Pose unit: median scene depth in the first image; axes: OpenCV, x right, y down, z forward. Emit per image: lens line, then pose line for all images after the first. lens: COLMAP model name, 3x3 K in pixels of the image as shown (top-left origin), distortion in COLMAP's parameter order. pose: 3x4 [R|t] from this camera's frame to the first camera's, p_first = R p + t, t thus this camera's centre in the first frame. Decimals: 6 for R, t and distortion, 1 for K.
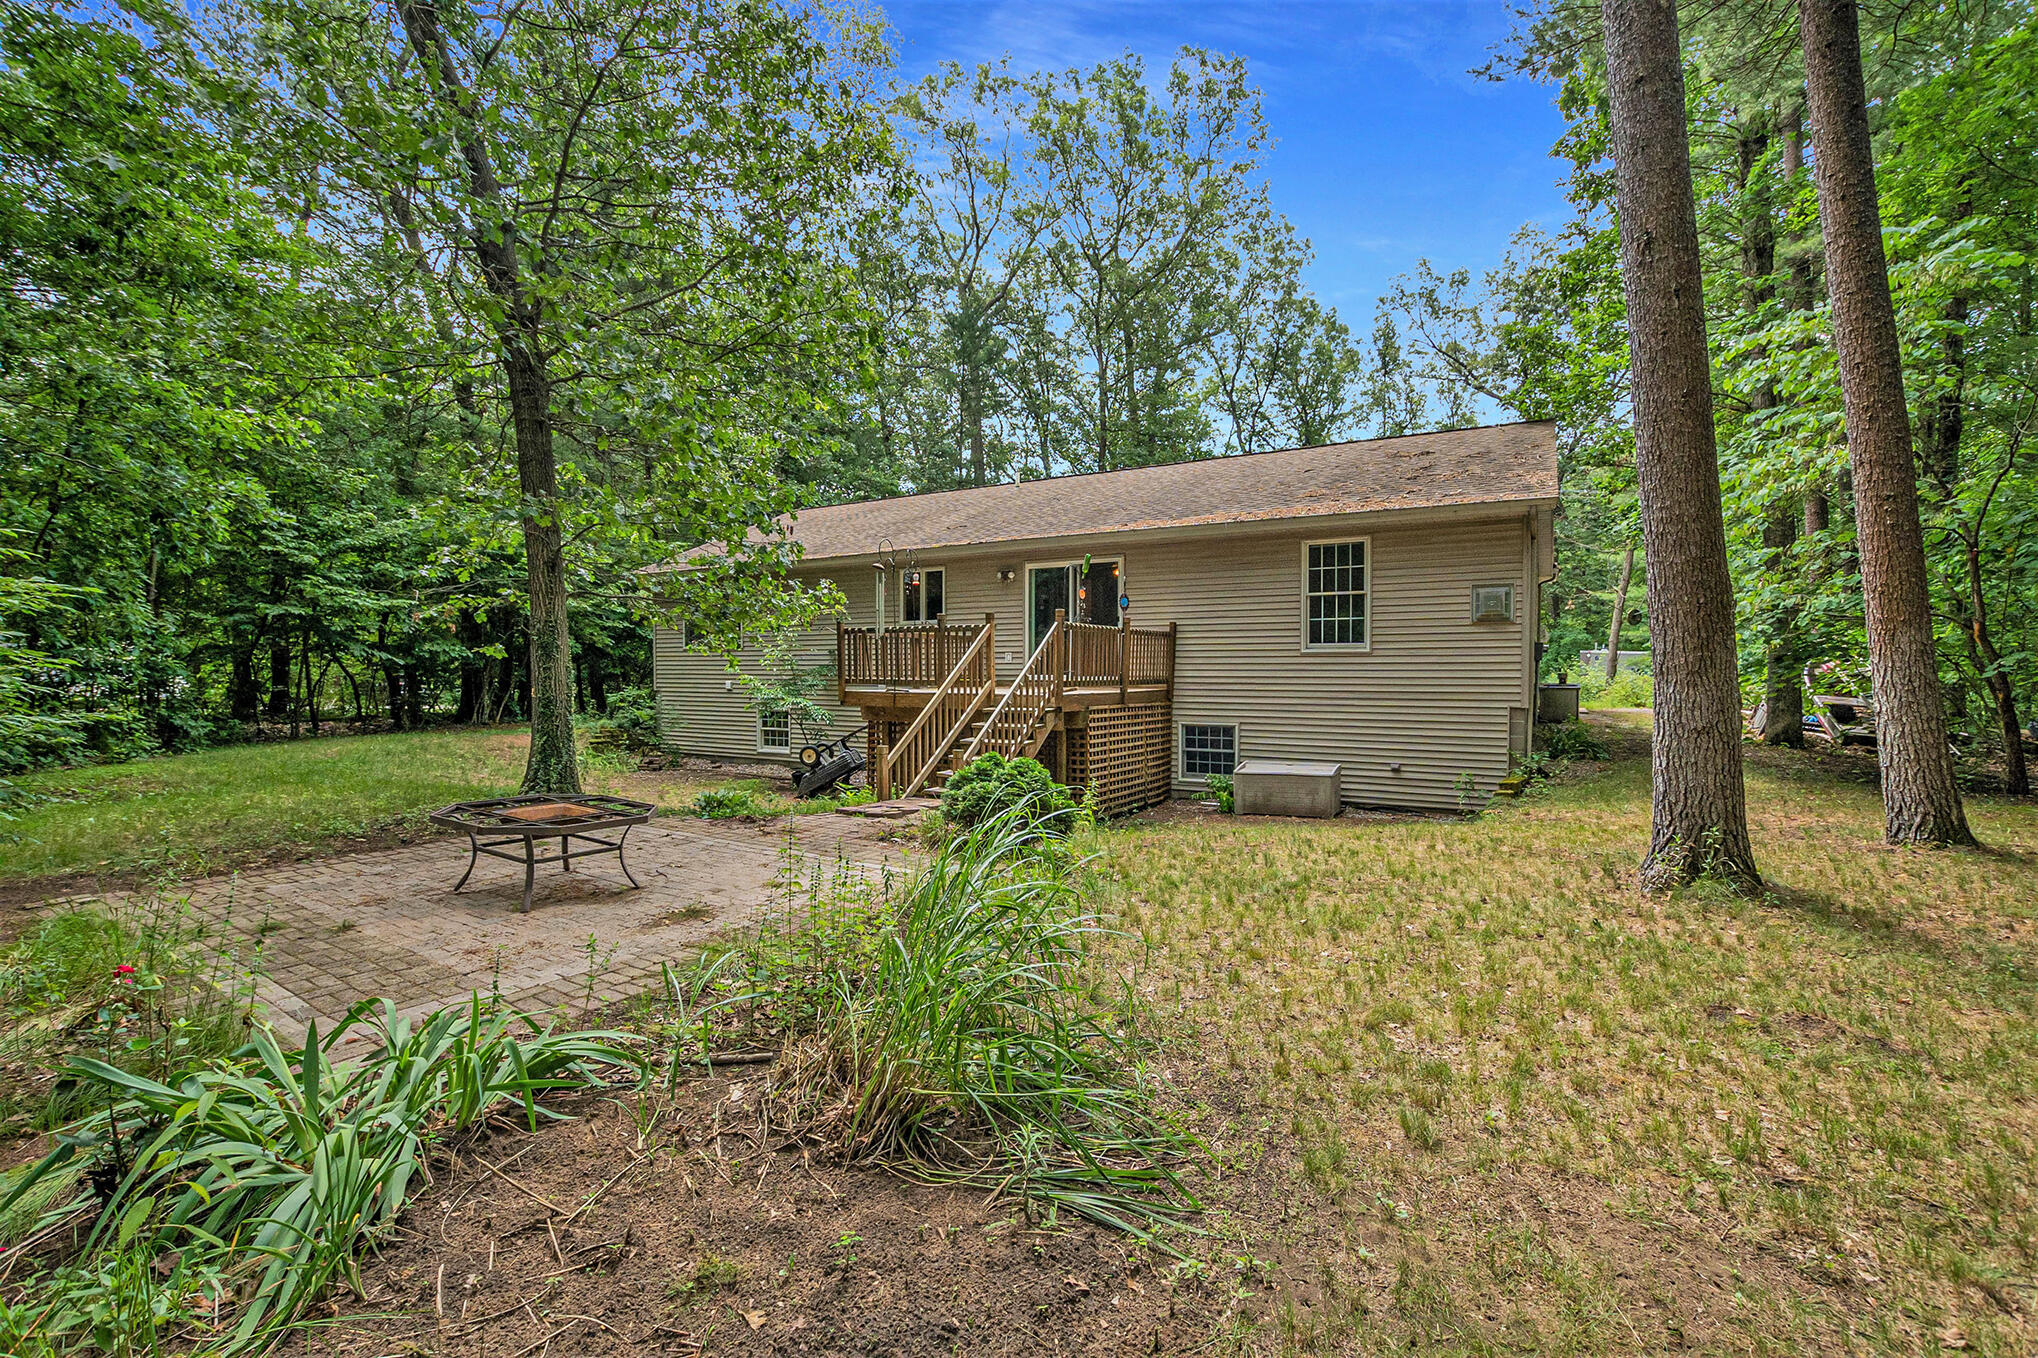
lens RADIAL K [[917.0, 0, 1025.0], [0, 917.0, 679.1], [0, 0, 1]] dist [-0.003407, 0.000150]
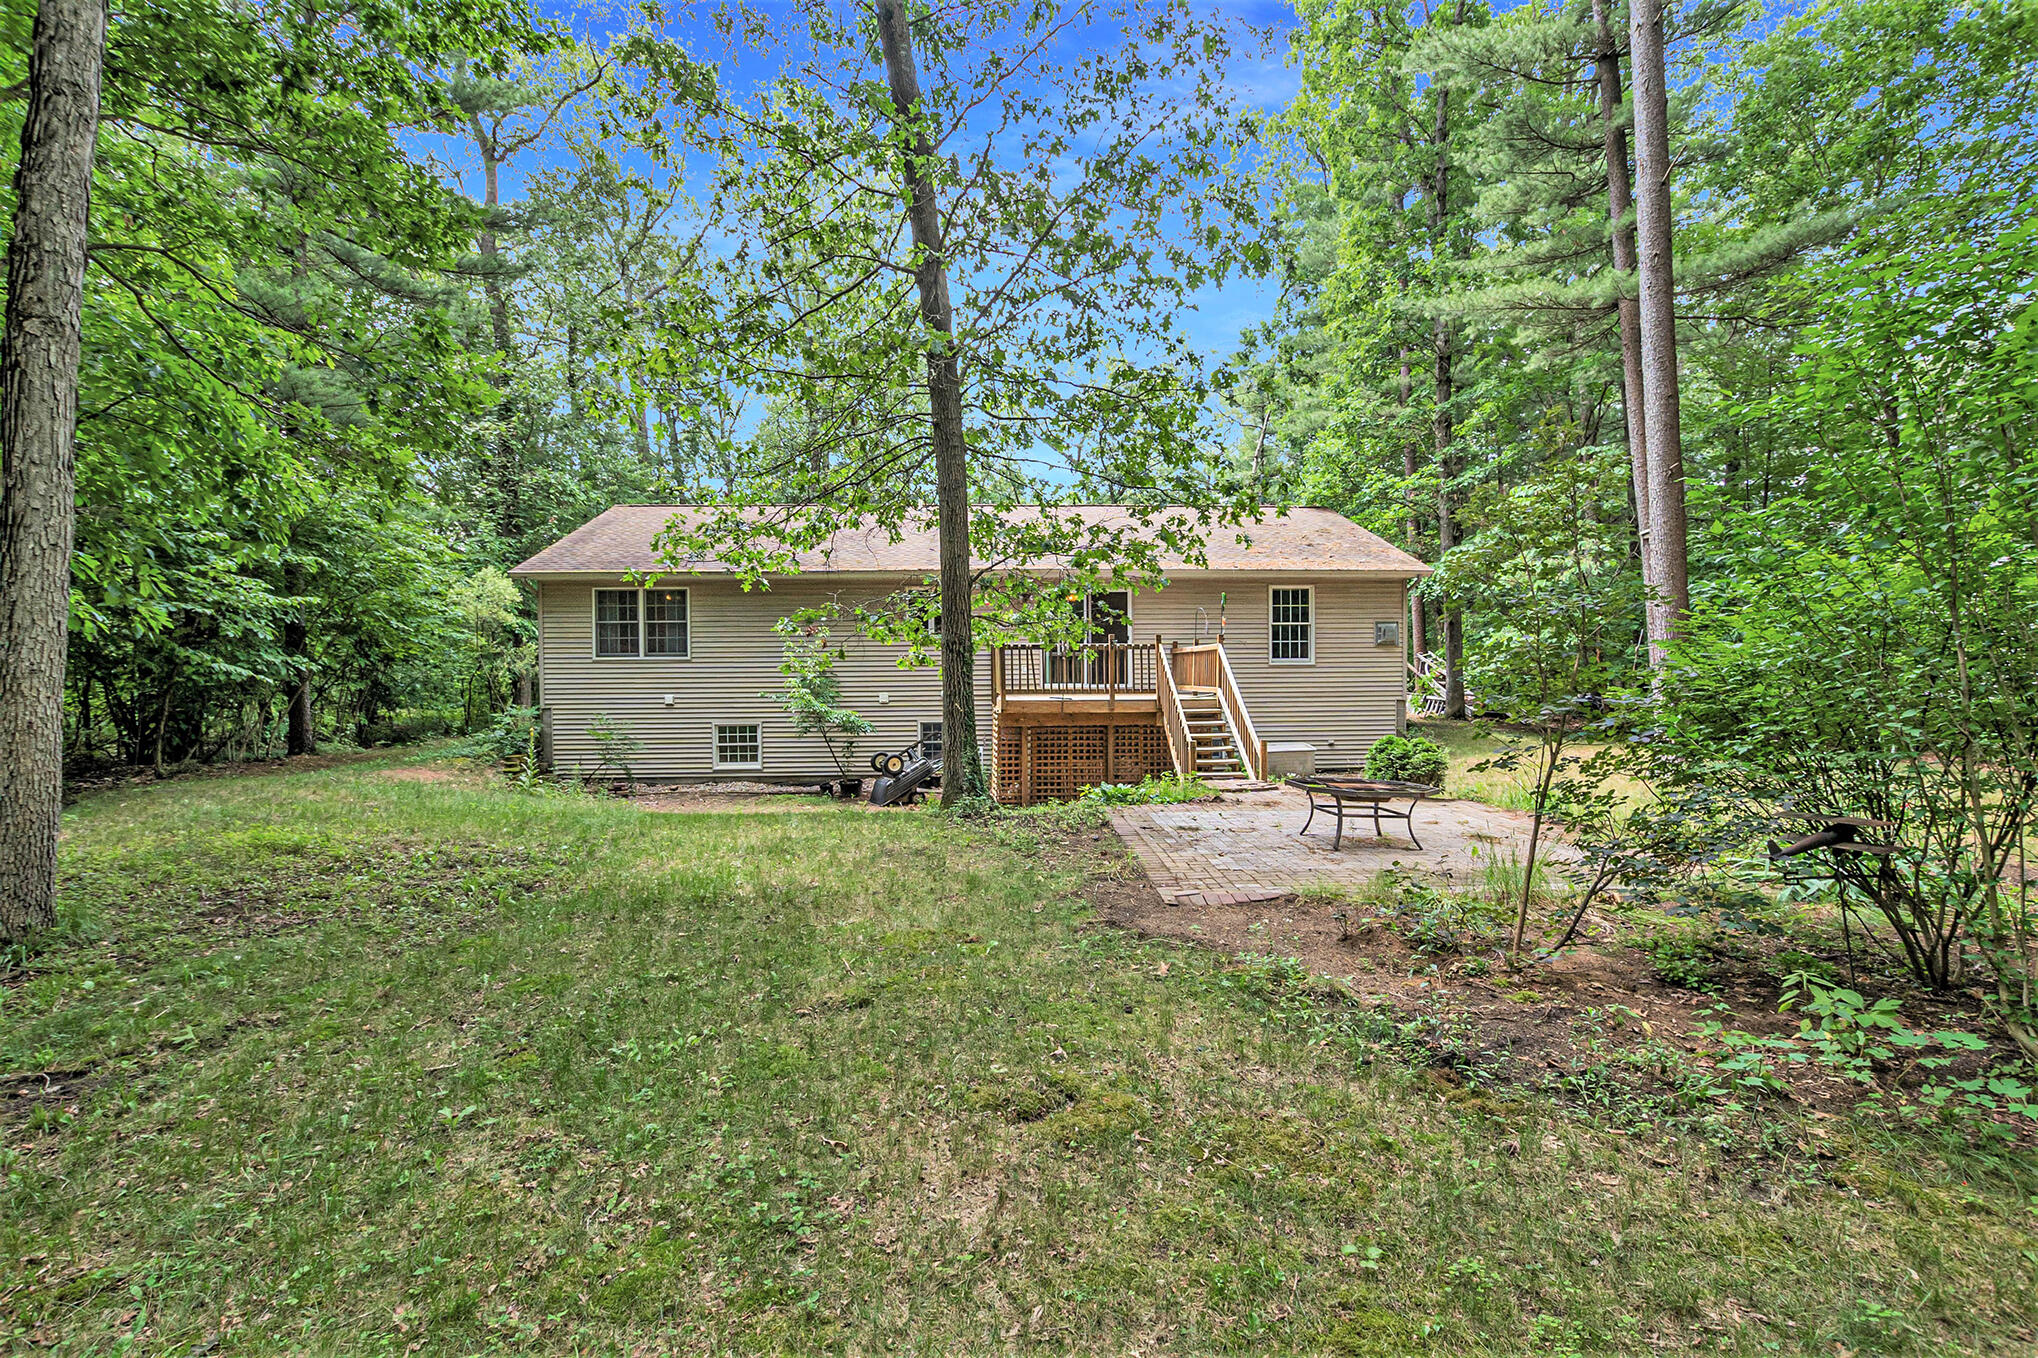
lens RADIAL K [[917.0, 0, 1025.0], [0, 917.0, 679.1], [0, 0, 1]] dist [-0.003407, 0.000150]
pose [[0.817529, -0.016427, 0.575654, -0.809794], [0.012889, 0.999865, 0.010228, -0.026808], [-0.575744, -0.000942, 0.817630, 0.070530]]
